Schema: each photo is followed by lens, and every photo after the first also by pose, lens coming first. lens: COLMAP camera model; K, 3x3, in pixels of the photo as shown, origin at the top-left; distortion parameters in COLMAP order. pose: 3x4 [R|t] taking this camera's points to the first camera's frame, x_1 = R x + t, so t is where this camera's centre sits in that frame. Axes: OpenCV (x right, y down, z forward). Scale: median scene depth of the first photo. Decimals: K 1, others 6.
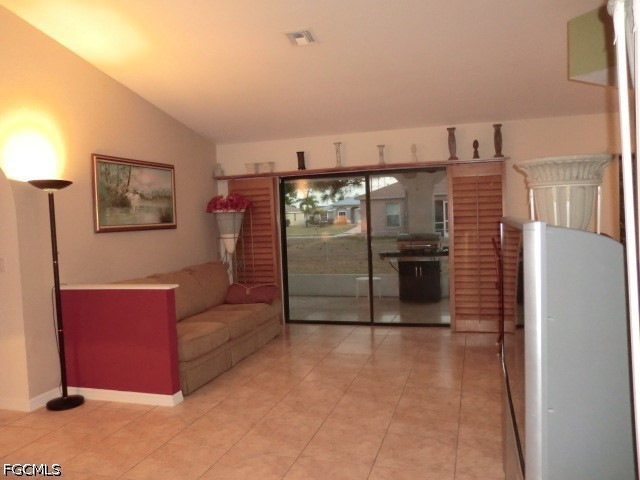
lens RADIAL K [[515.0, 0, 320.0], [0, 515.0, 240.0], [0, 0, 1]] dist [-0.103750, 0.117821]
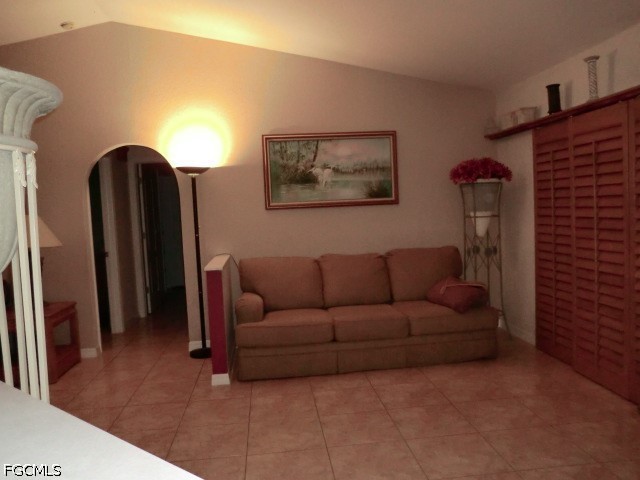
lens RADIAL K [[515.0, 0, 320.0], [0, 515.0, 240.0], [0, 0, 1]] dist [-0.103750, 0.117821]
pose [[0.386152, 0.084922, -0.918518, 0.527172], [-0.011318, 0.996114, 0.087338, -0.040388], [0.922366, -0.023330, 0.385613, 0.603533]]
